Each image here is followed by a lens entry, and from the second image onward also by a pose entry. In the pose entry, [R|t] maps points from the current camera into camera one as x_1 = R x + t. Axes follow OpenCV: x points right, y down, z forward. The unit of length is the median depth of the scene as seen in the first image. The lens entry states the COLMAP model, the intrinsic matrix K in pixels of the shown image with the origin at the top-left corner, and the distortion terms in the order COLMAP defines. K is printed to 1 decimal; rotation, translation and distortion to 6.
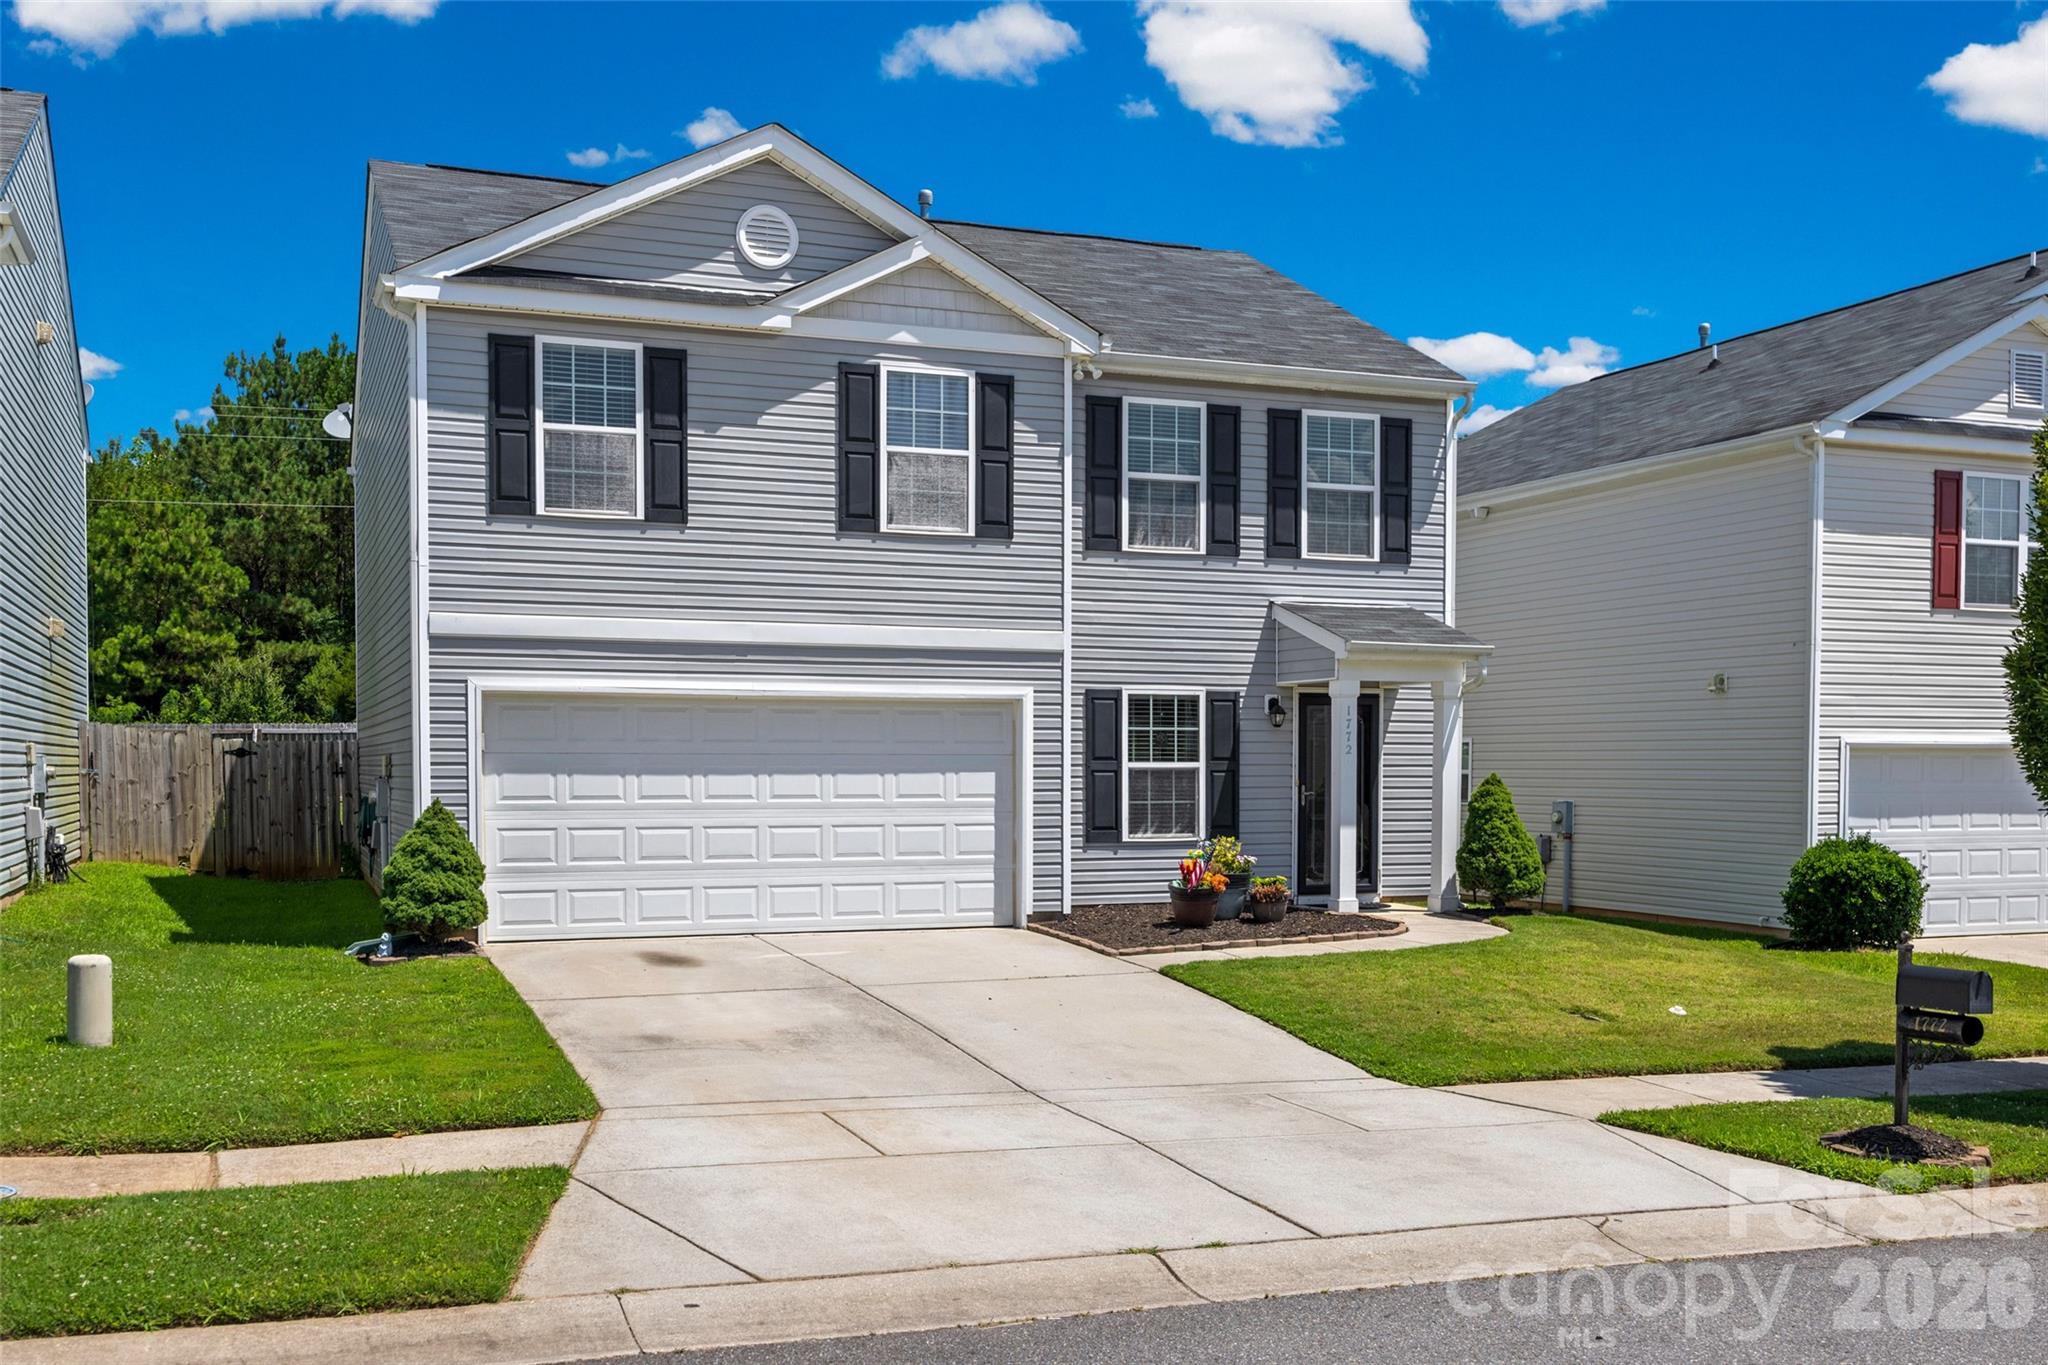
lens RADIAL K [[1997.8, 0, 1024.0], [0, 1997.8, 682.5], [0, 0, 1]] dist [-0.001815, -0.000227]
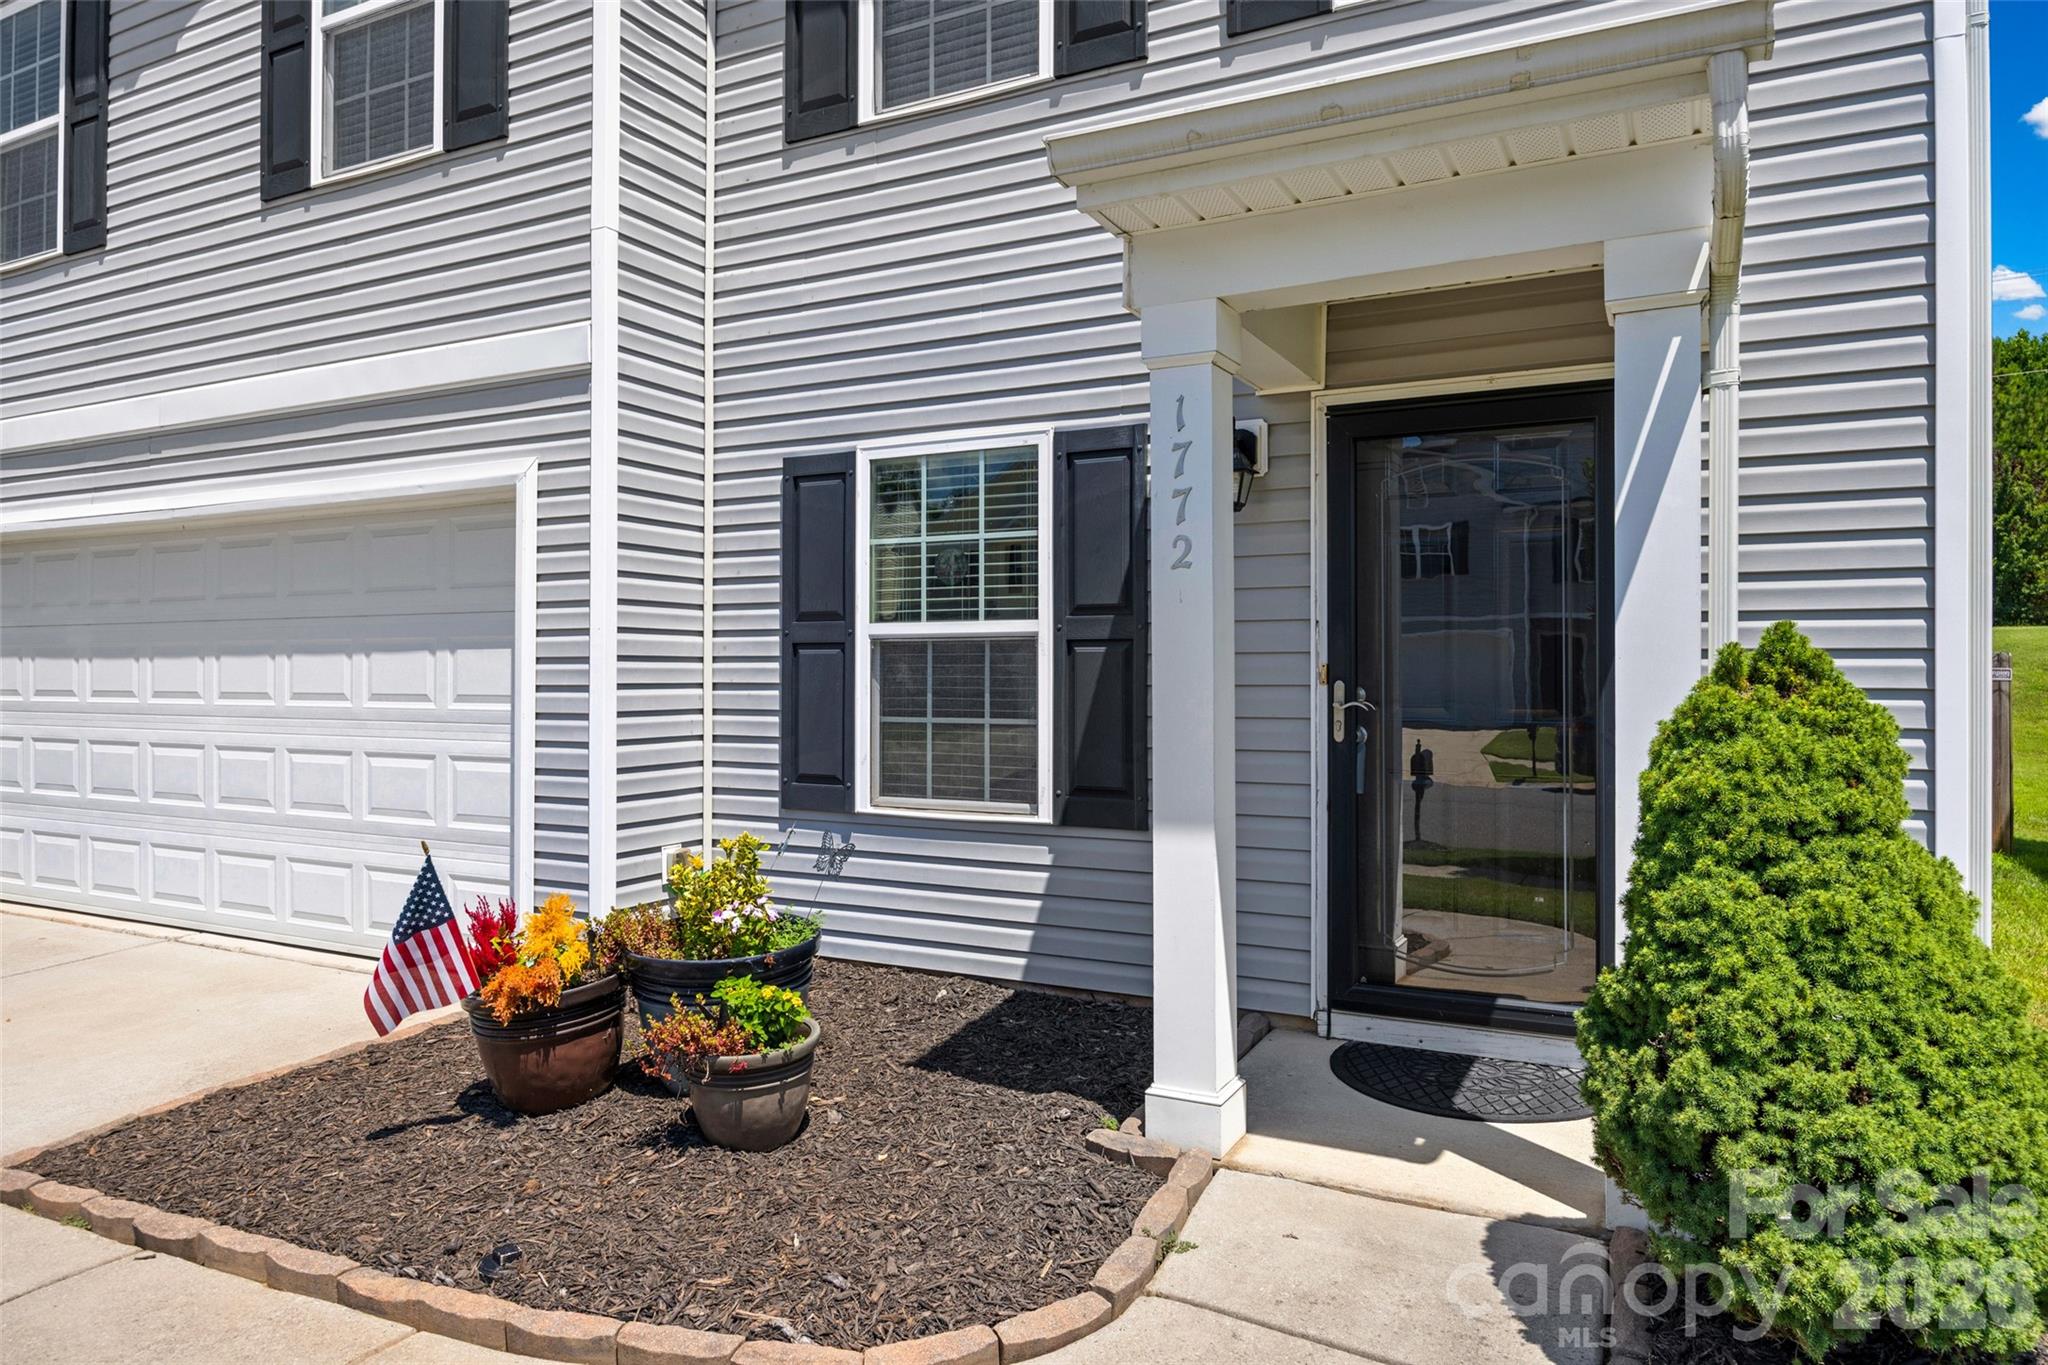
lens RADIAL K [[1292.2, 0, 1023.3], [0, 1292.2, 643.0], [0, 0, 1]] dist [-0.004131, -0.000268]
pose [[0.662105, -0.015578, -0.749250, 0.276169], [0.036449, 0.999270, 0.011433, 0.042091], [0.748525, -0.034879, 0.662189, 0.843644]]
